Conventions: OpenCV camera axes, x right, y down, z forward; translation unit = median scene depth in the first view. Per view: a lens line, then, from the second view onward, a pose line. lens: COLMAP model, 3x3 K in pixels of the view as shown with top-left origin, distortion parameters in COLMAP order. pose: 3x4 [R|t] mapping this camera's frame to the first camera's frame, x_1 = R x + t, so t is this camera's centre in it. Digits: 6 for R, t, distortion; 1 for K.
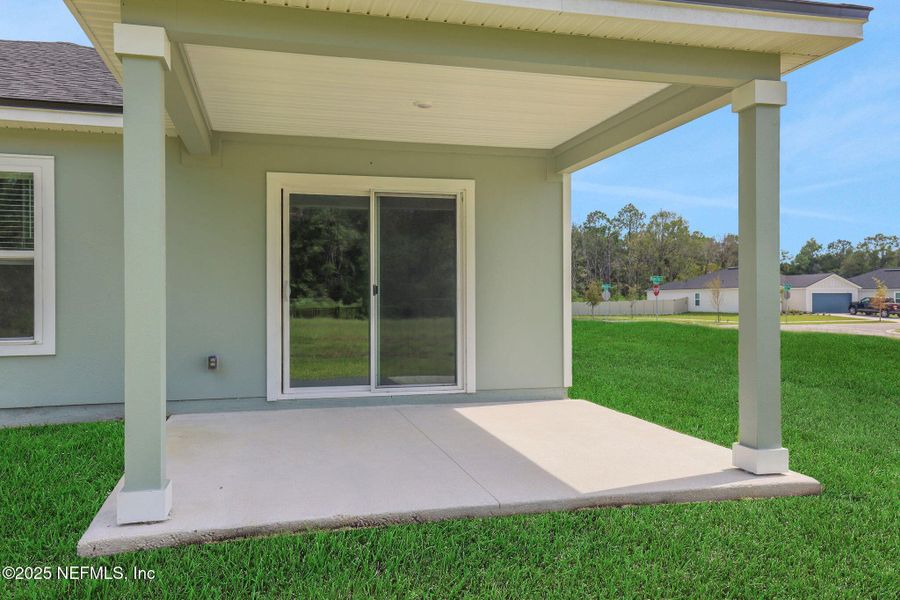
lens RADIAL K [[828.1, 0, 467.8], [0, 828.1, 299.4], [0, 0, 1]] dist [0.006263, 0.002306]
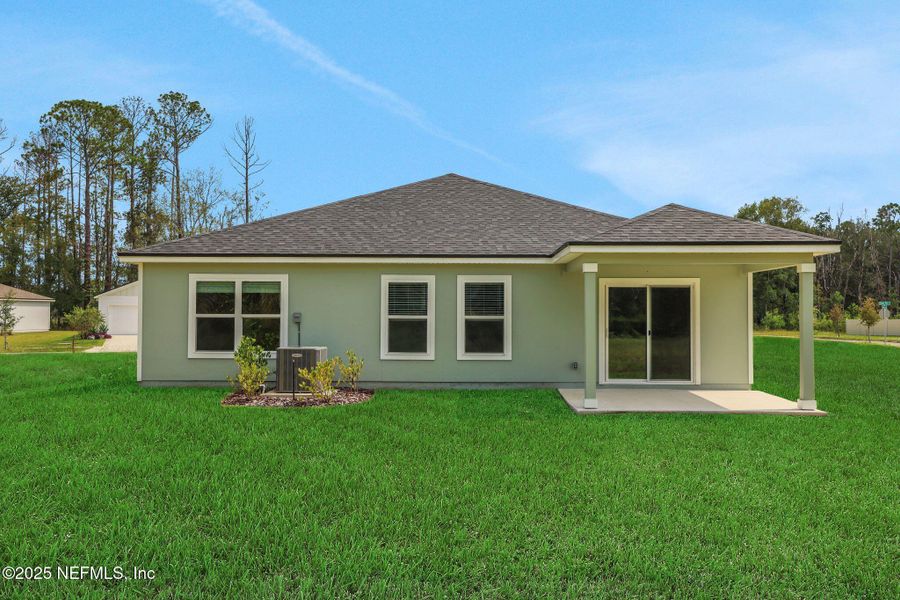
lens RADIAL K [[828.1, 0, 467.8], [0, 828.1, 299.4], [0, 0, 1]] dist [0.006263, 0.002306]
pose [[0.958750, 0.001645, -0.284245, 0.040490], [-0.008163, 0.999730, -0.021748, -0.045817], [0.284133, 0.023171, 0.958505, -1.104136]]
